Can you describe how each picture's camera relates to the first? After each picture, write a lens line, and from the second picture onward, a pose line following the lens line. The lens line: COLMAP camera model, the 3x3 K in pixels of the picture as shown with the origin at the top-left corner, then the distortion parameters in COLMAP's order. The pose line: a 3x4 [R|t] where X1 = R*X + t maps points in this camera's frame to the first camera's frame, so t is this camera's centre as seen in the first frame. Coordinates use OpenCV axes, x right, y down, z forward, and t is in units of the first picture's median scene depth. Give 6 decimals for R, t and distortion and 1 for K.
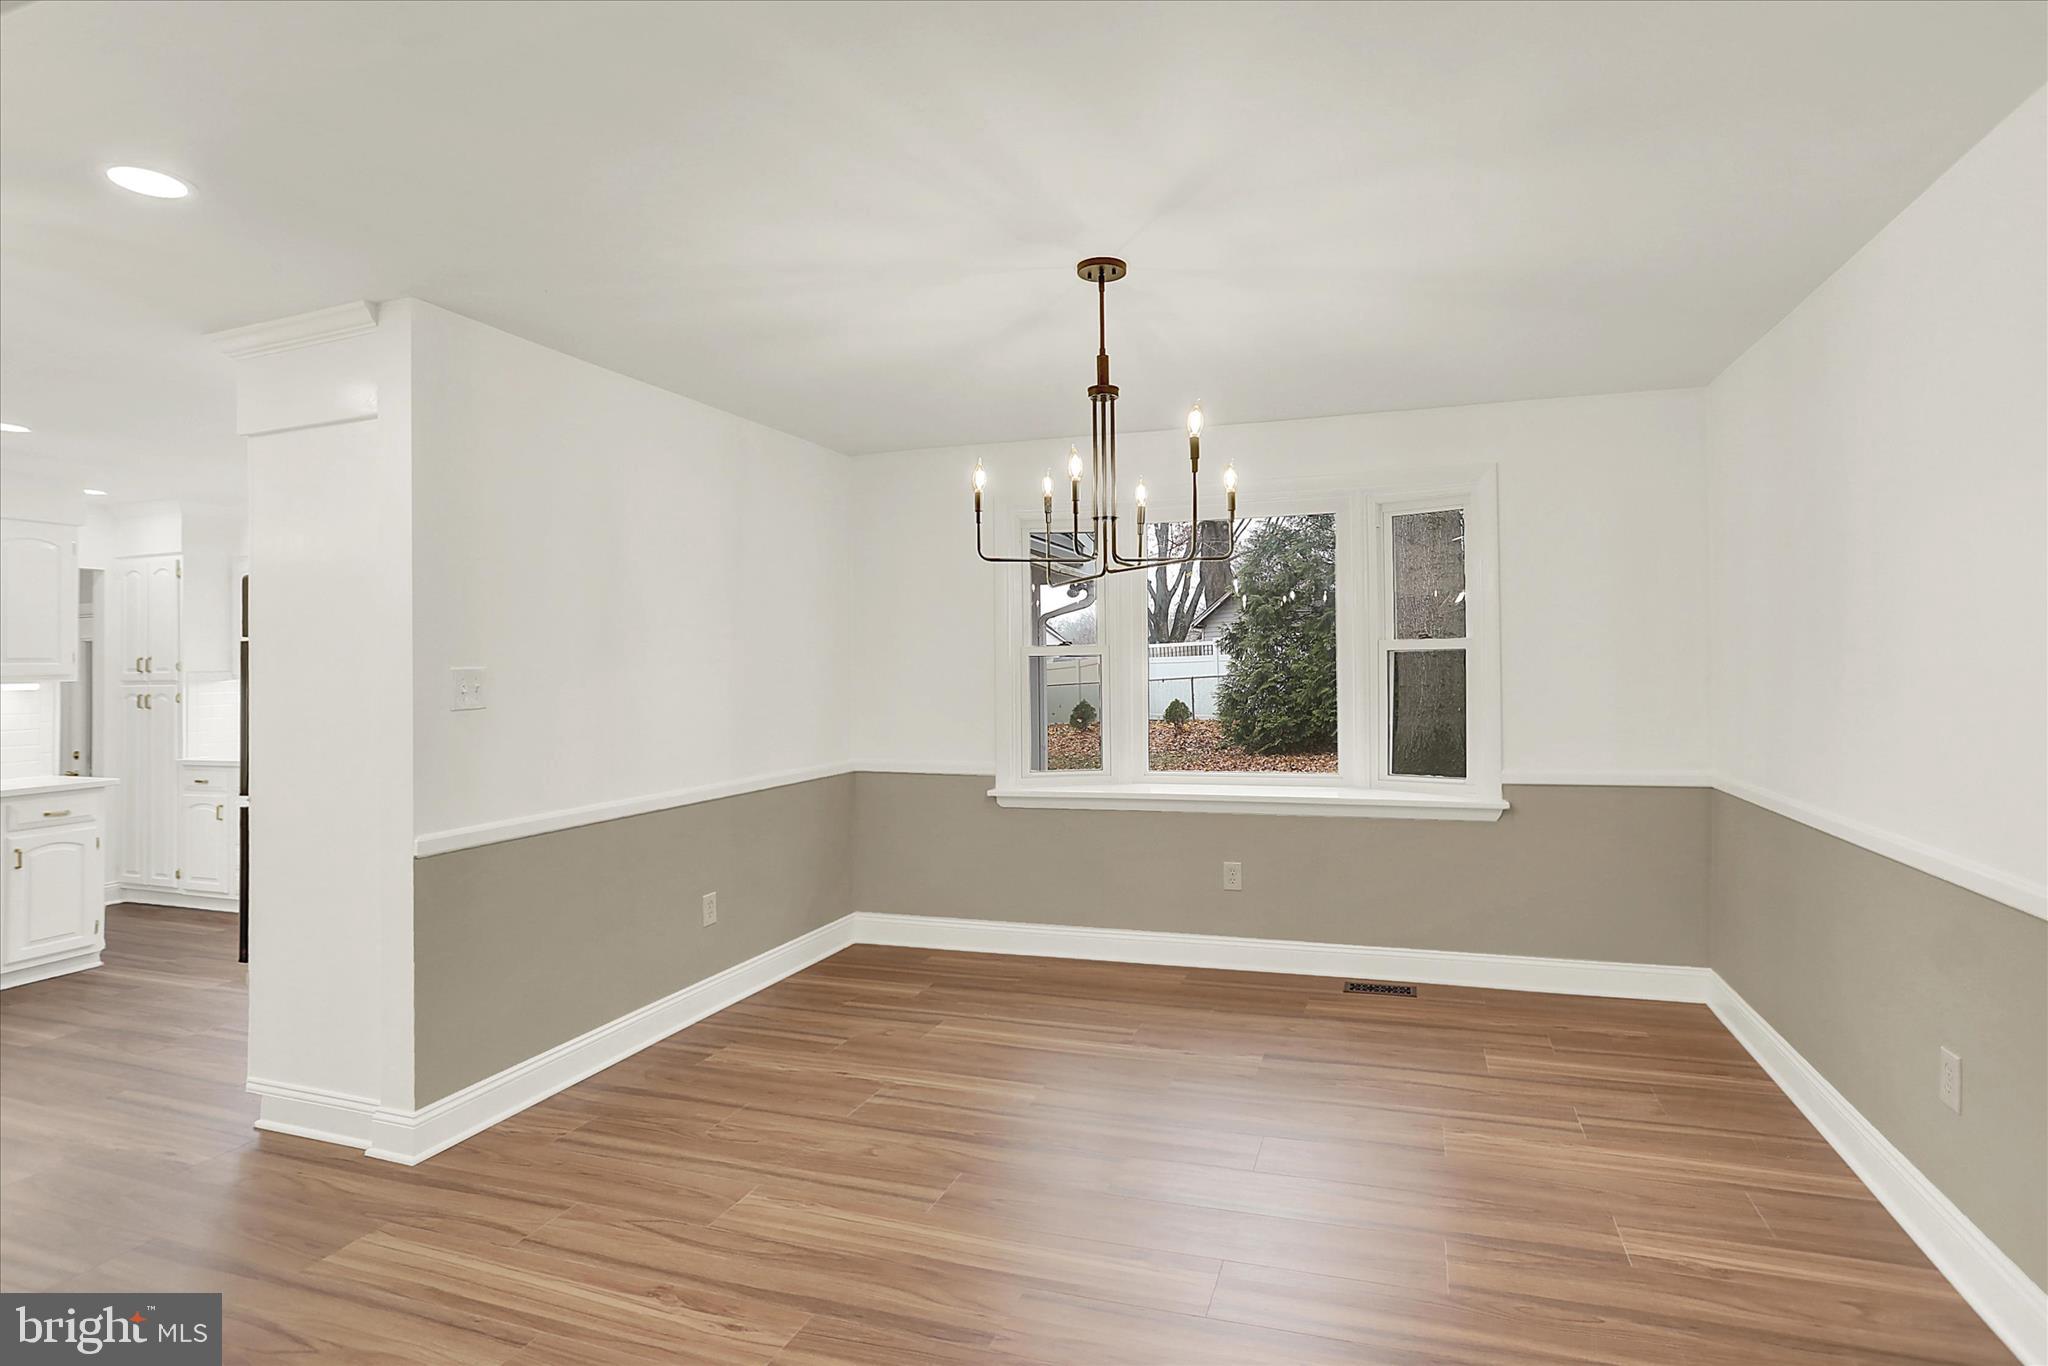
lens RADIAL K [[1086.2, 0, 1024.0], [0, 1086.2, 683.0], [0, 0, 1]] dist [-0.071042, 0.031230]
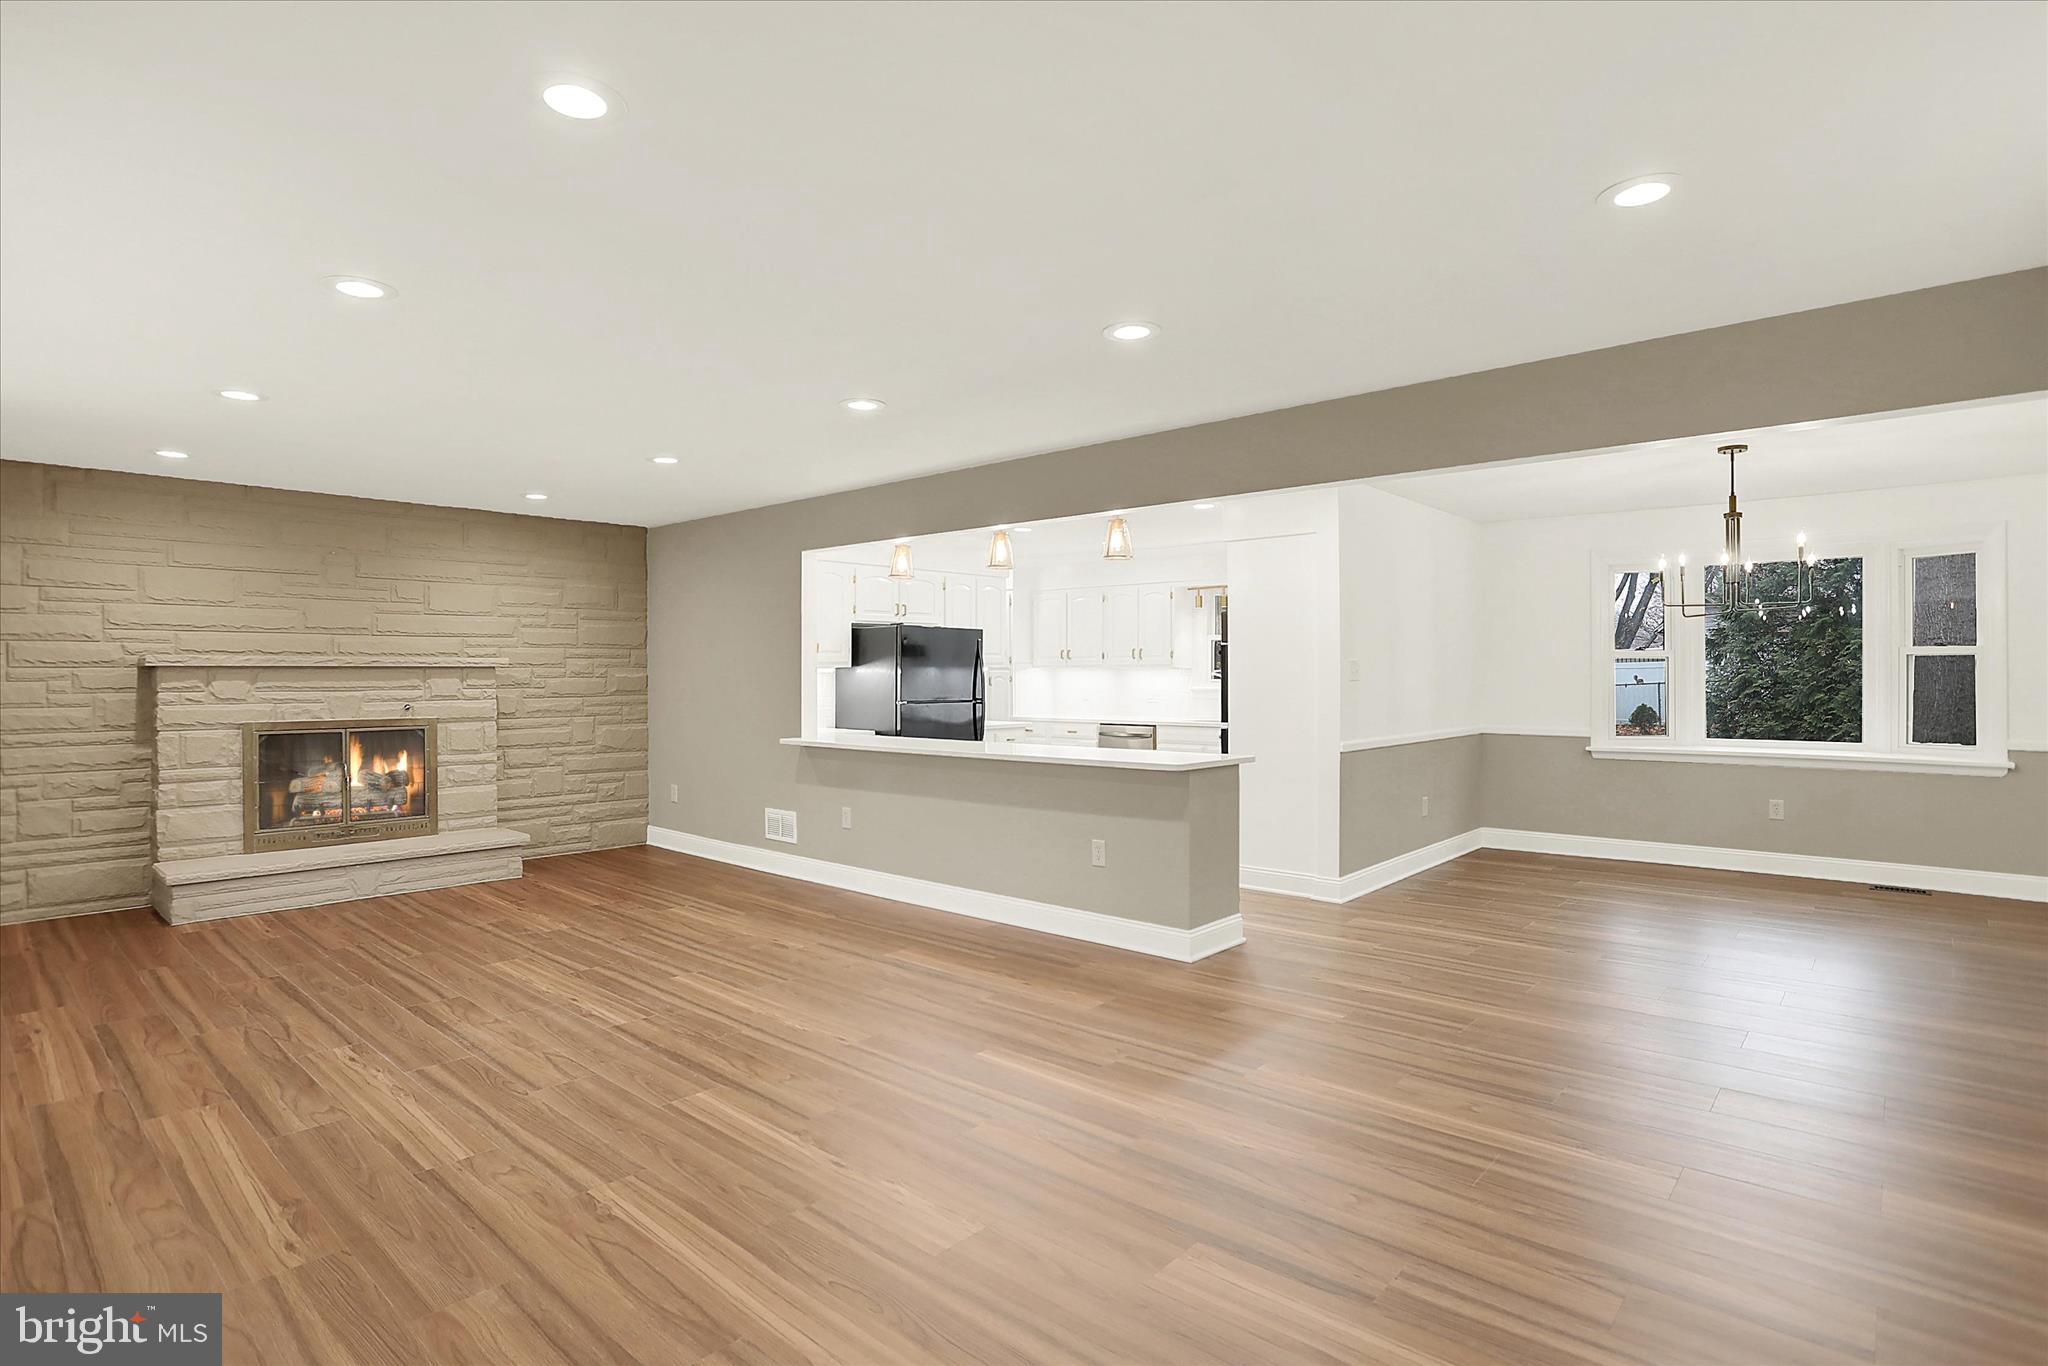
lens RADIAL K [[1020.0, 0, 1024.0], [0, 1020.0, 664.1], [0, 0, 1]] dist [-0.065935, 0.016454]
pose [[0.921655, 0.009249, -0.387899, -0.214204], [-0.016999, 0.999719, -0.016552, 0.020900], [0.387637, 0.021849, 0.921553, -0.572305]]
